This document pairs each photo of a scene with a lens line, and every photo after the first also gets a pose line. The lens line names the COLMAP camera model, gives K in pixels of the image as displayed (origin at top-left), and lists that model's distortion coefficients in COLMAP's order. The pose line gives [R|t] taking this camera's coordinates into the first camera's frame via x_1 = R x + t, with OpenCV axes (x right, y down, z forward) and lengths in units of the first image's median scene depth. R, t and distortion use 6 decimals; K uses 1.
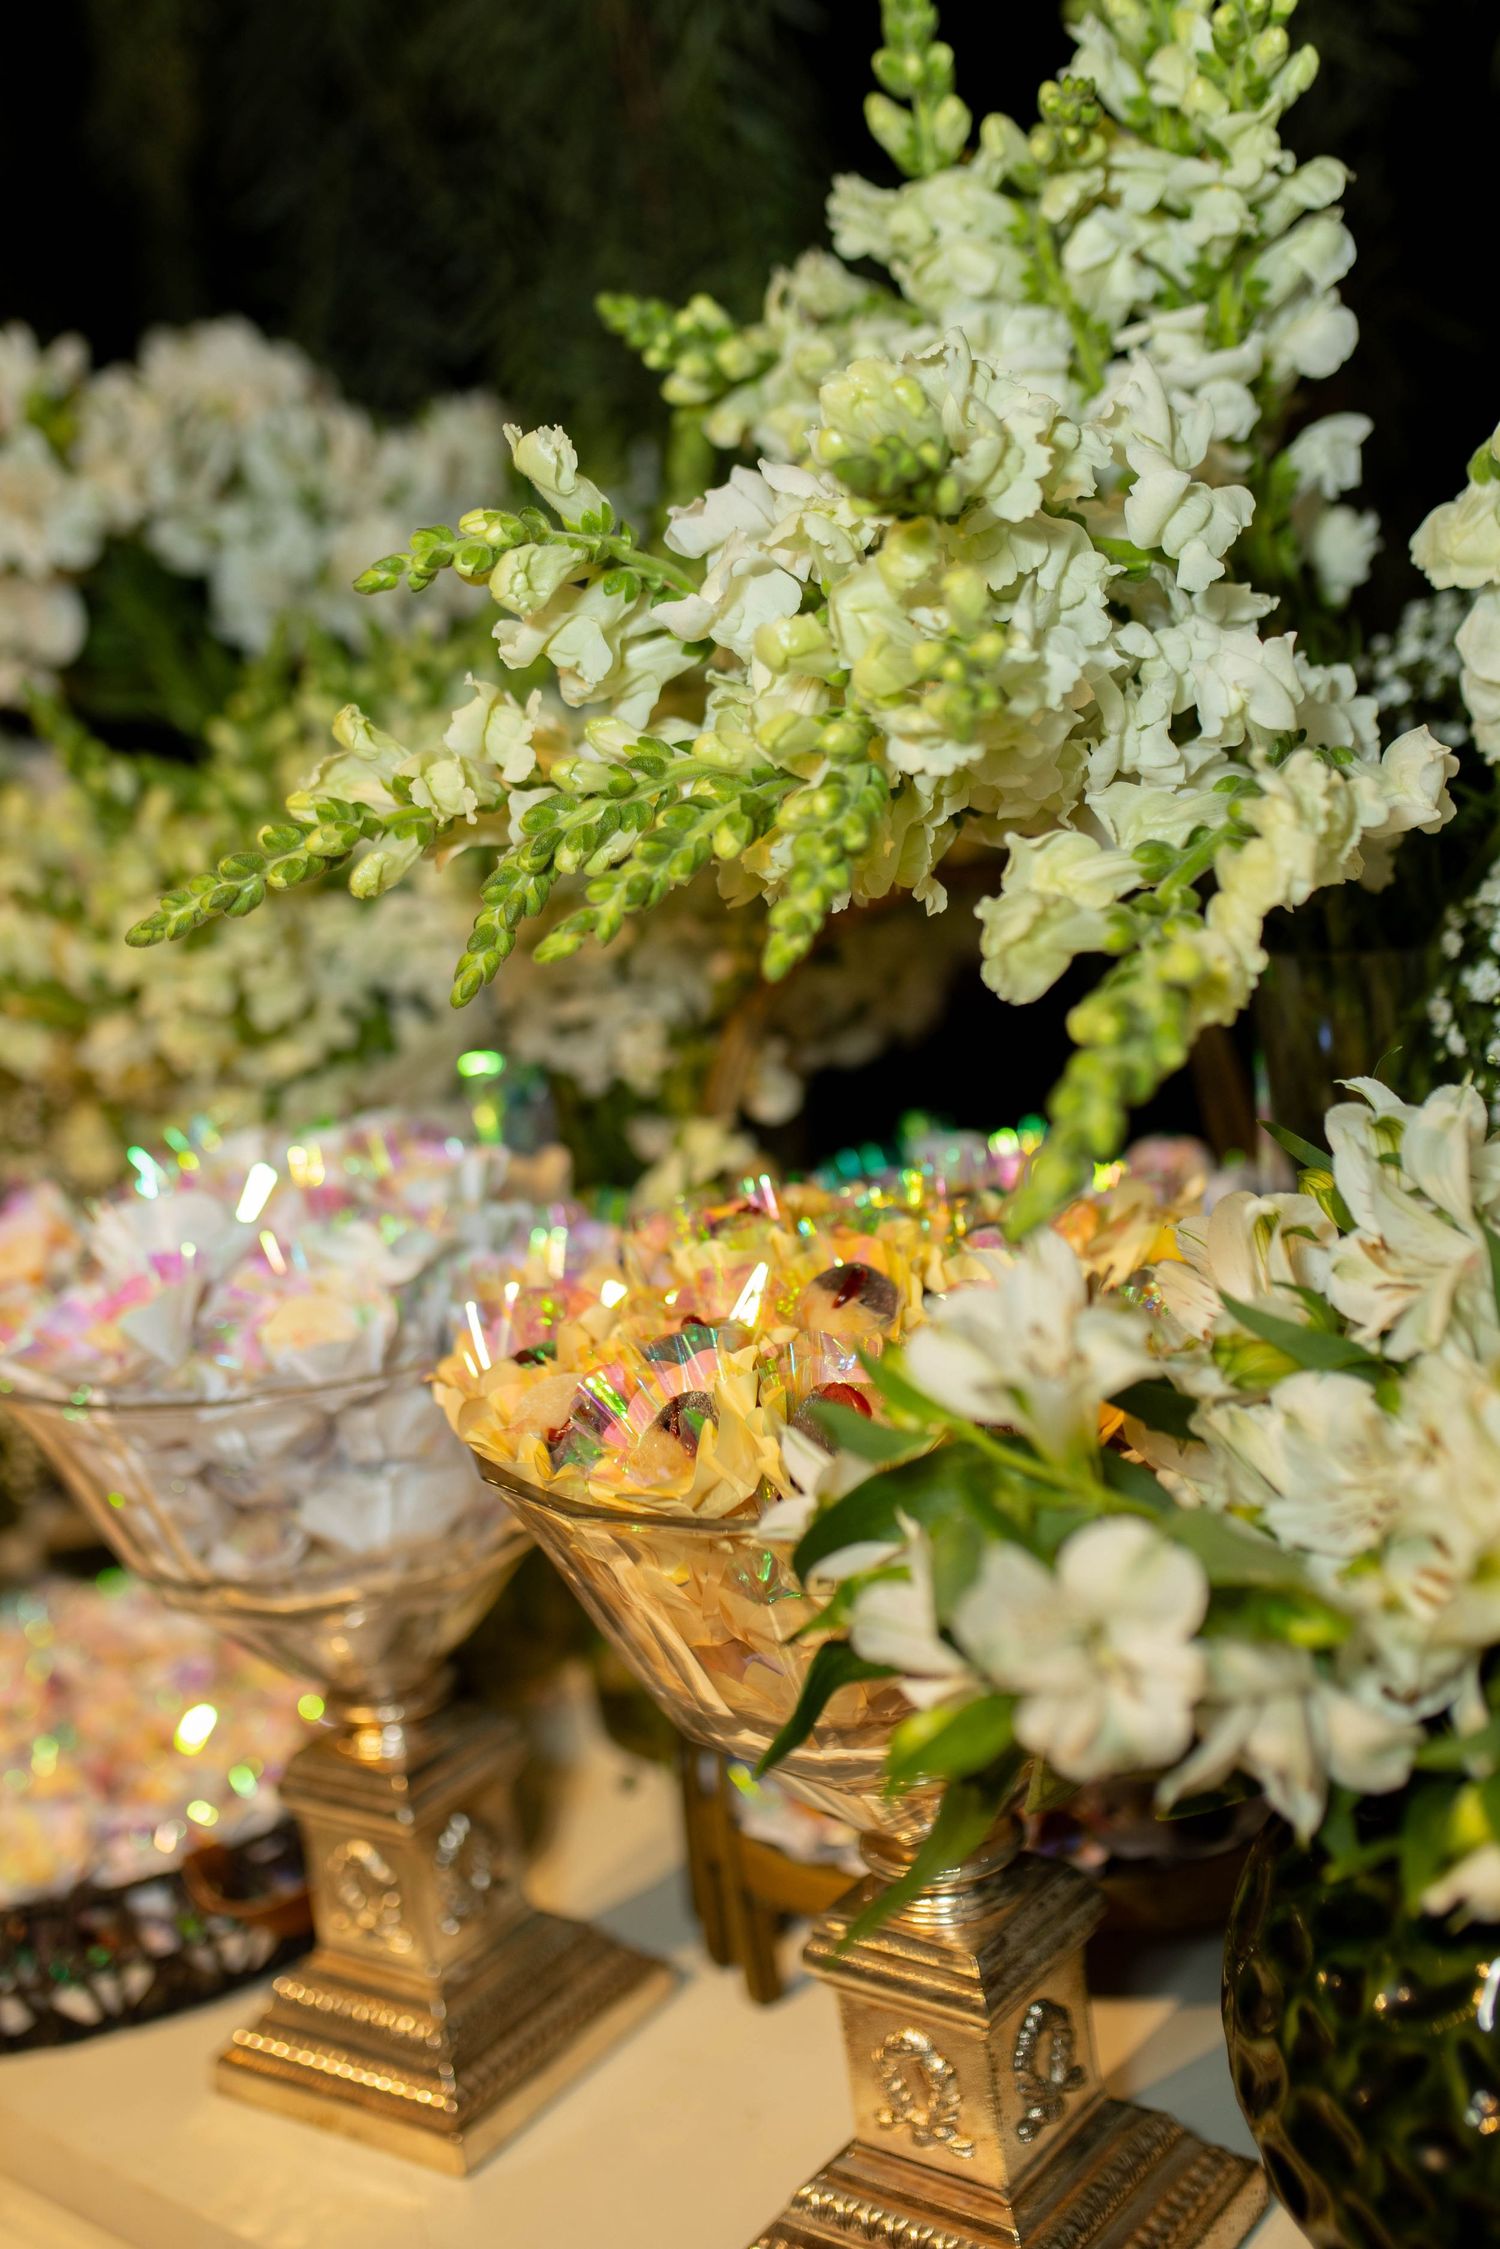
lens RADIAL K [[2279.2, 0, 754.0], [0, 2279.2, 1065.8], [0, 0, 1]] dist [-0.038439, 0.001370]
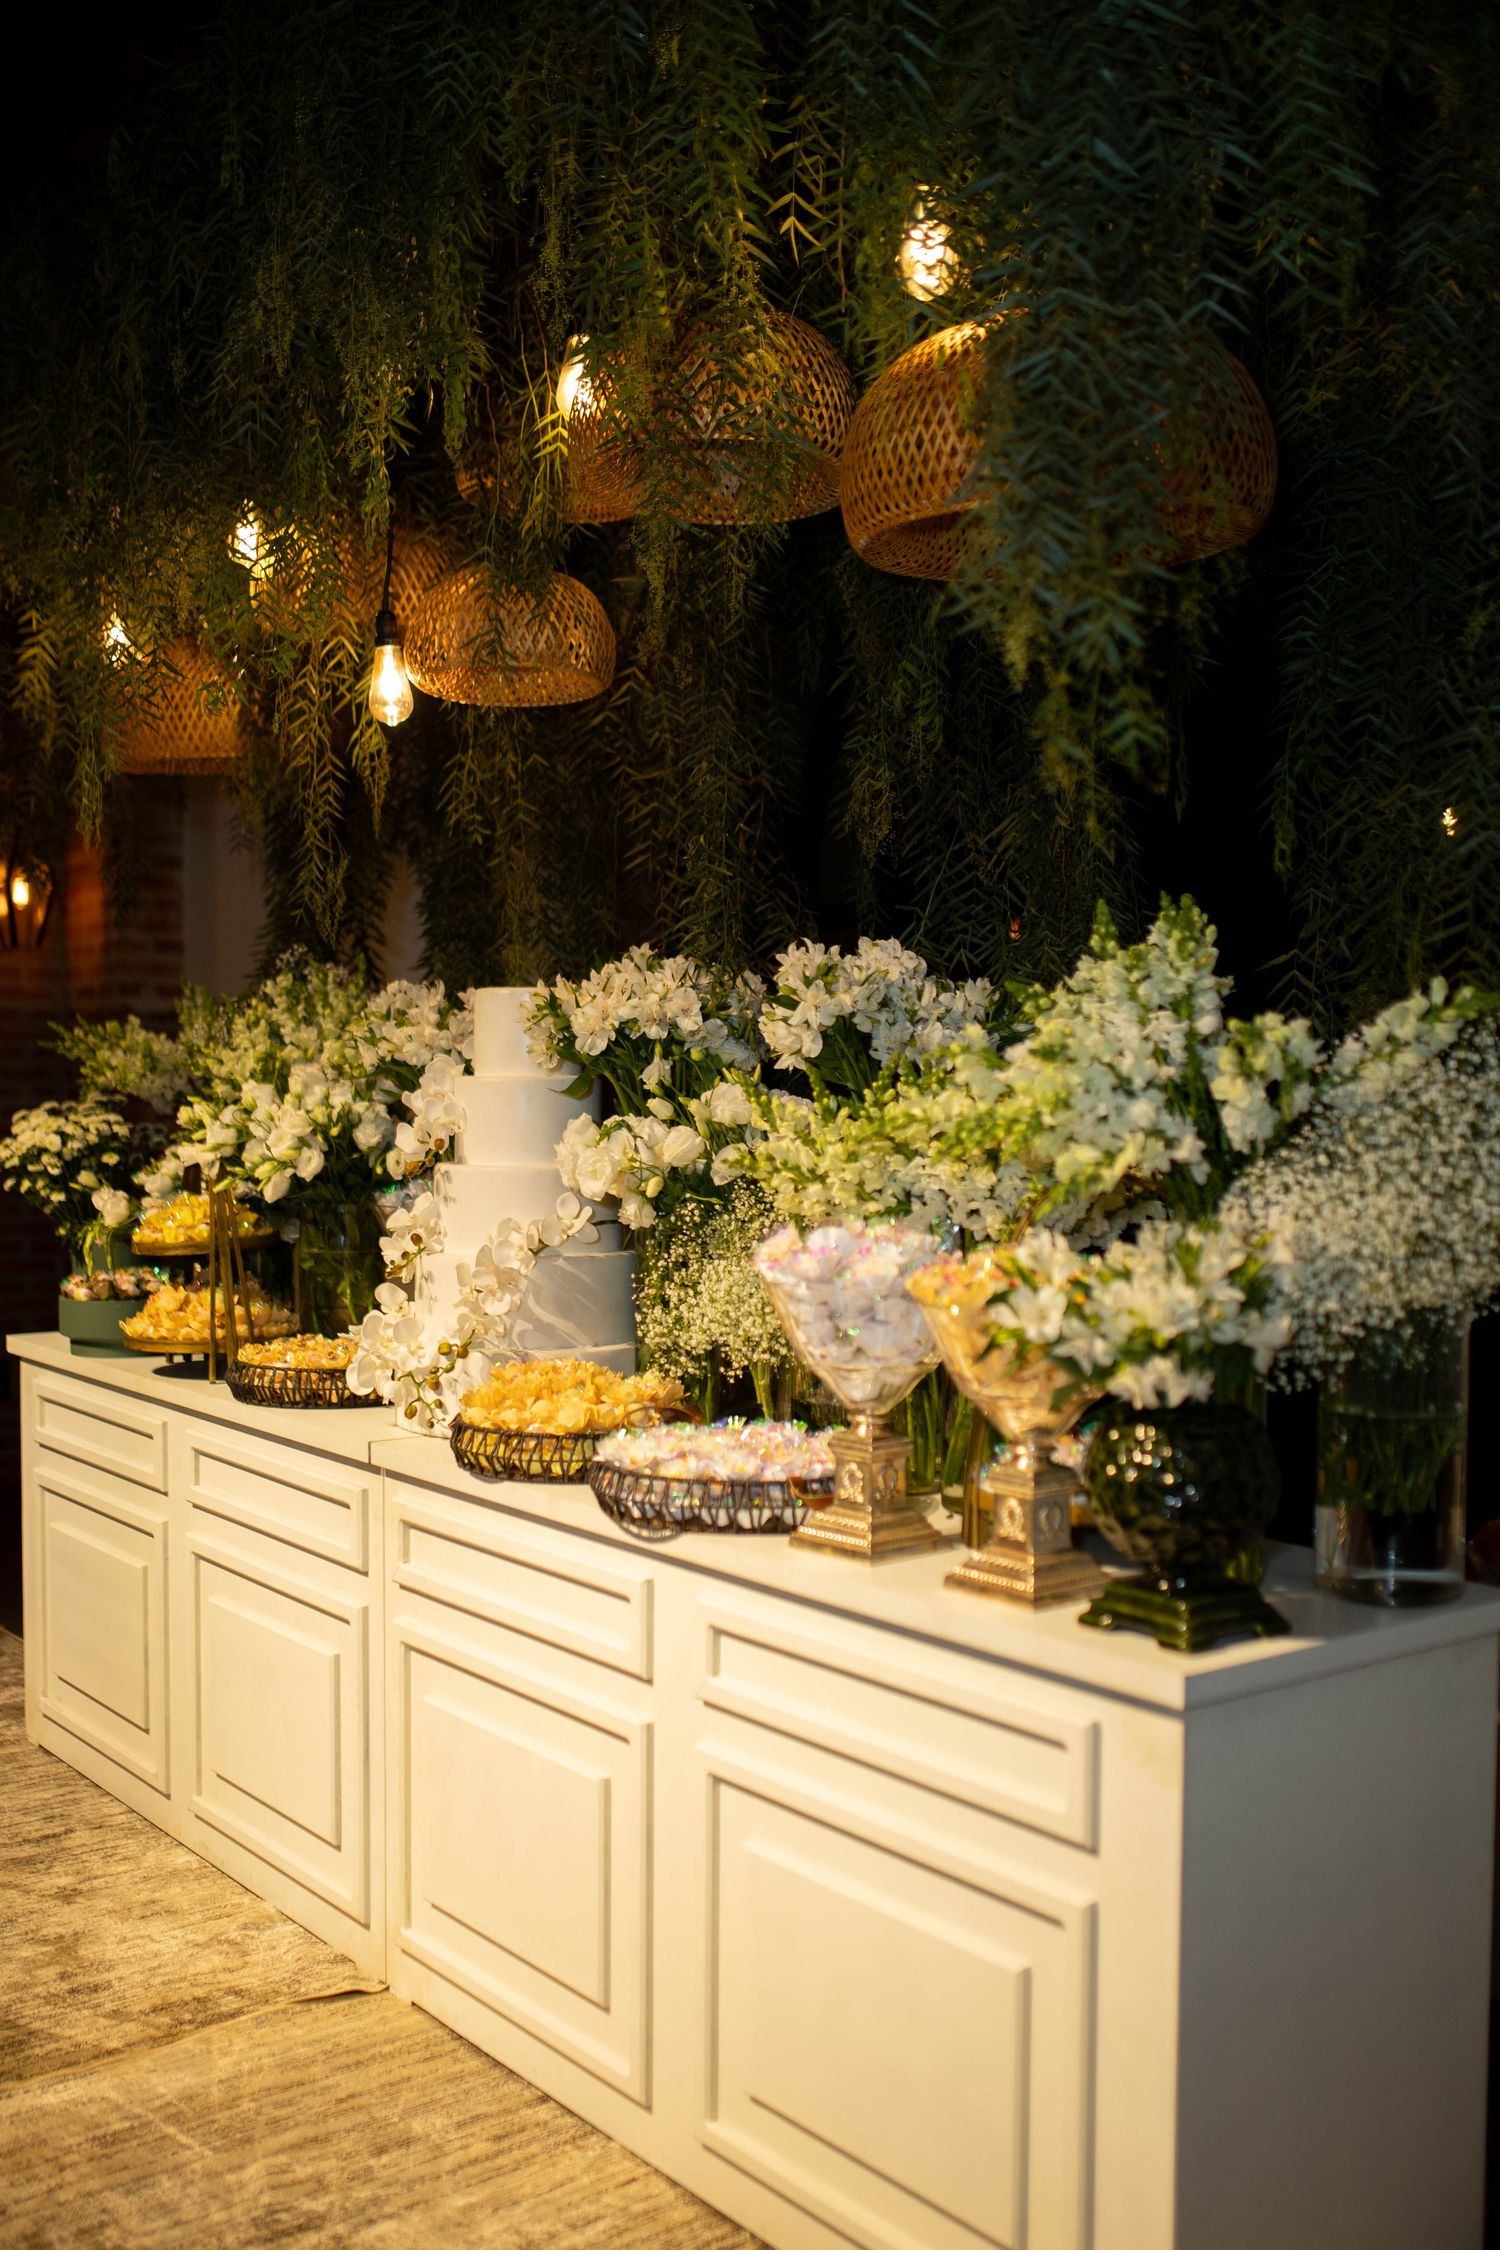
lens RADIAL K [[2331.6, 0, 748.4], [0, 2331.6, 1179.9], [0, 0, 1]] dist [-0.095966, 0.181242]
pose [[0.961386, 0.144222, -0.234387, 0.328492], [-0.172628, 0.979323, -0.105476, 0.301928], [0.214329, 0.141865, 0.966404, -1.878873]]
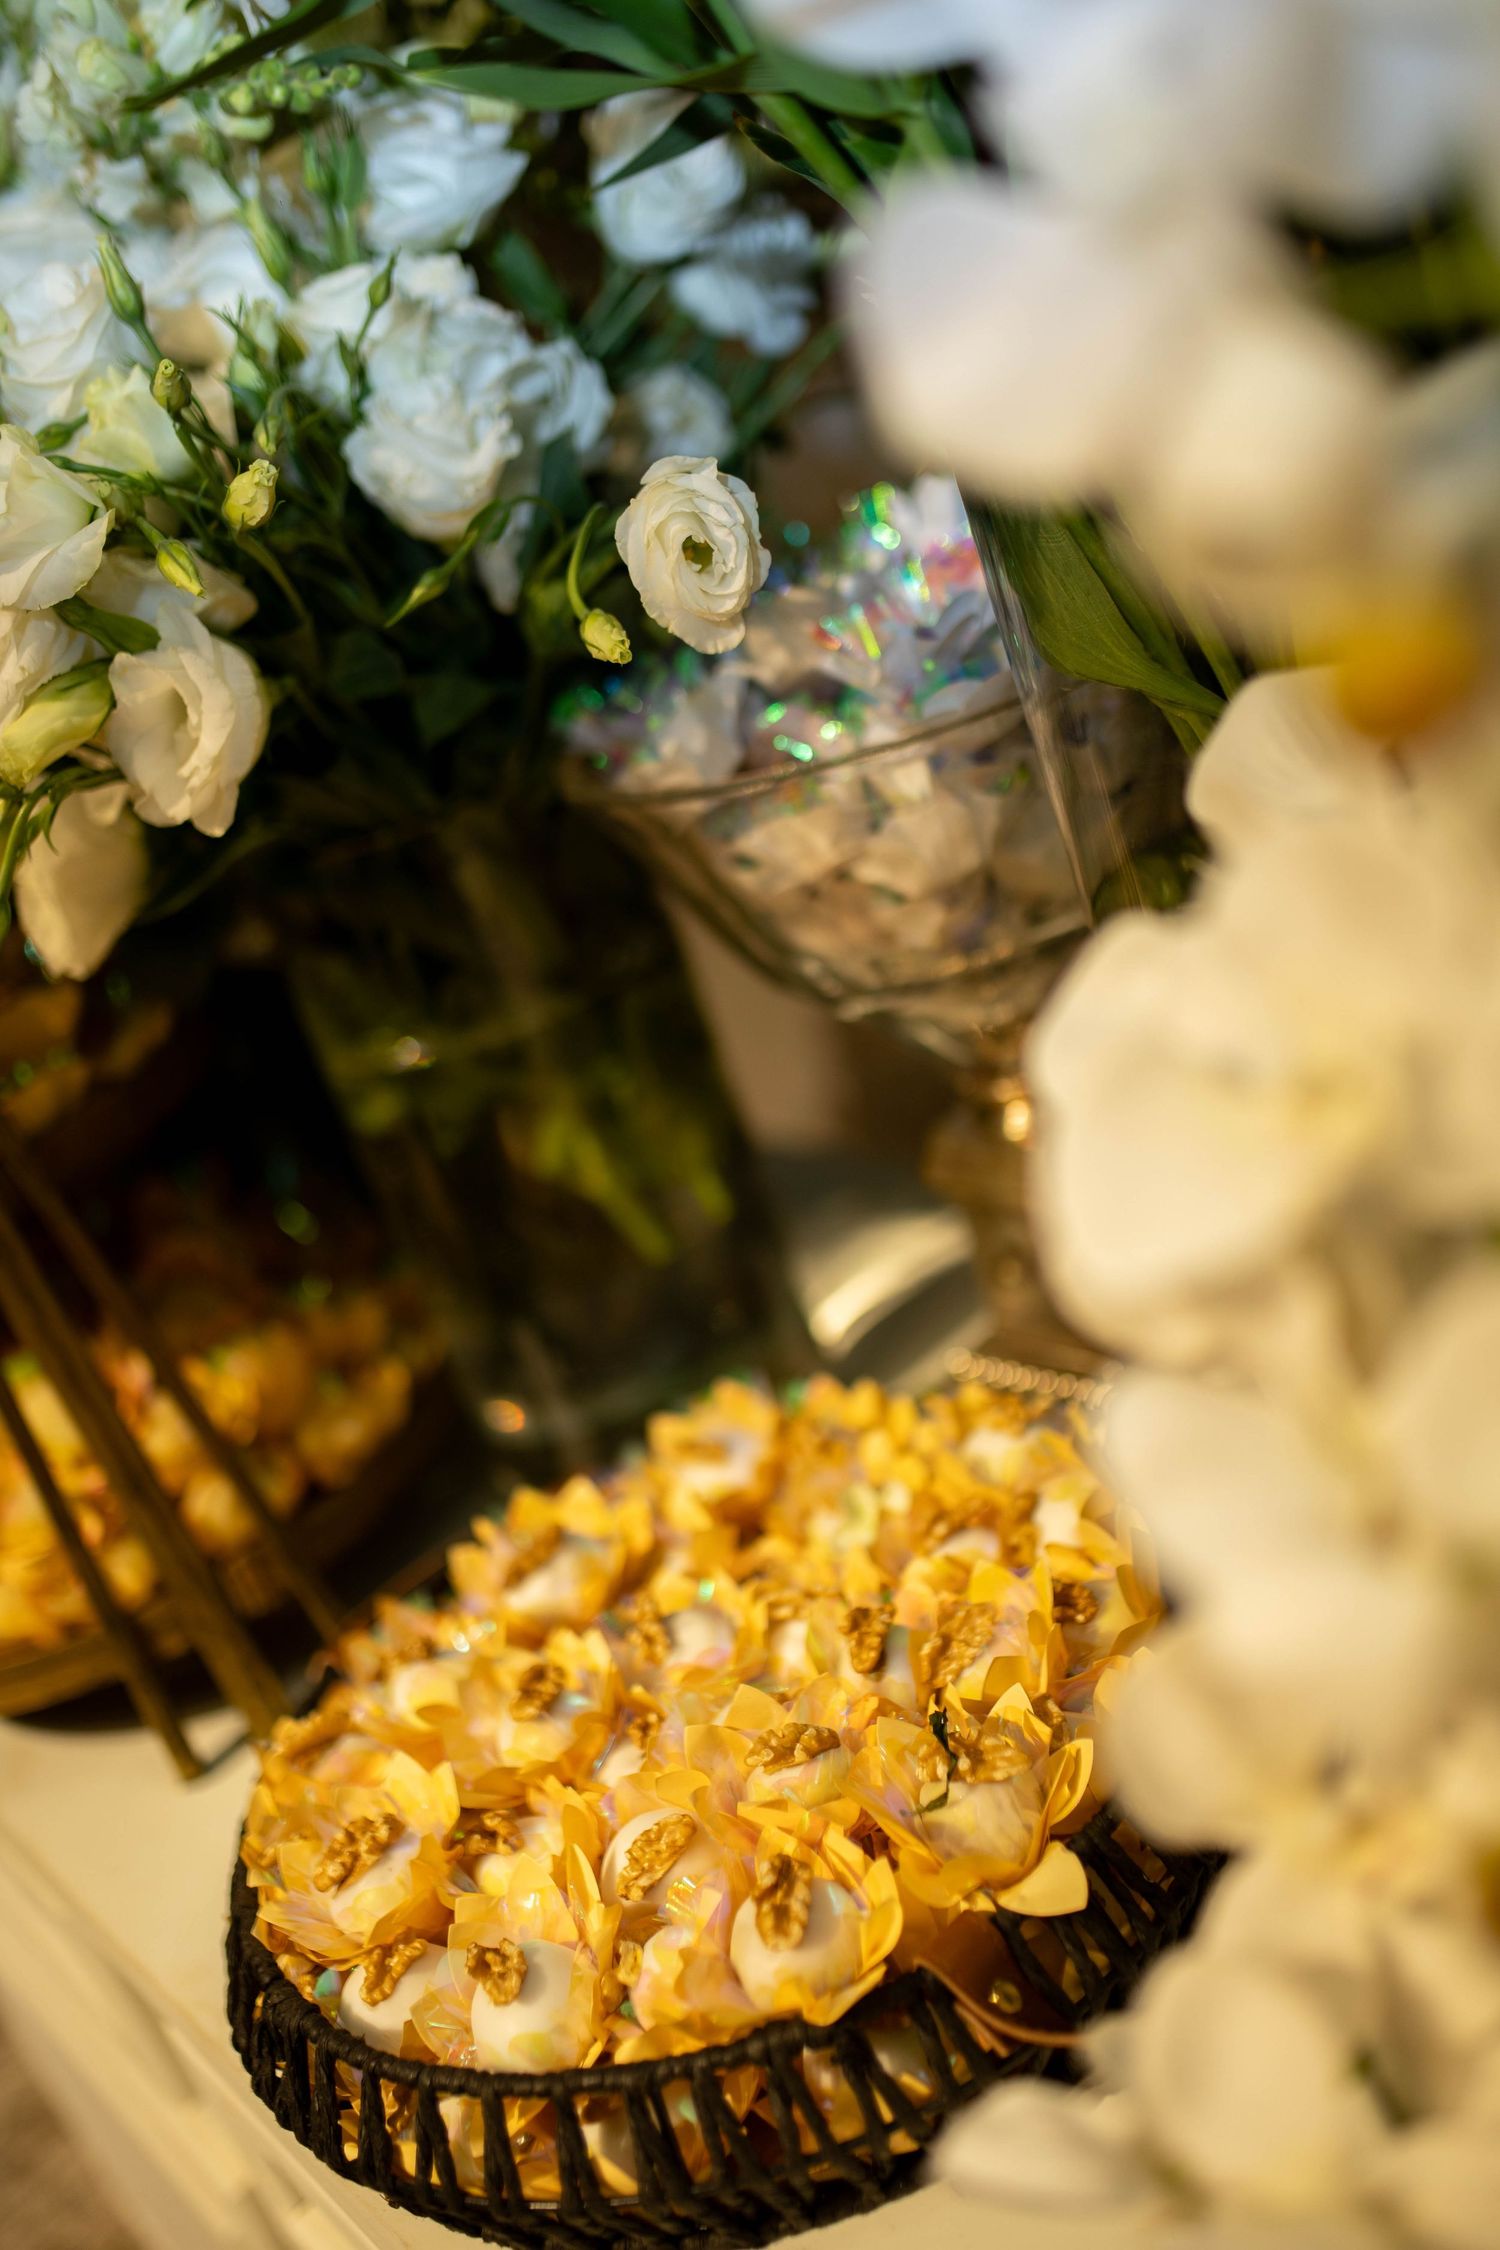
lens RADIAL K [[2192.3, 0, 750.0], [0, 2192.3, 1125.0], [0, 0, 1]] dist [-0.038987, 0.002257]
pose [[0.963990, -0.099433, -0.246650, -1.072716], [0.159978, 0.957711, 0.239160, -0.041536], [0.212439, -0.270006, 0.939131, 1.310389]]
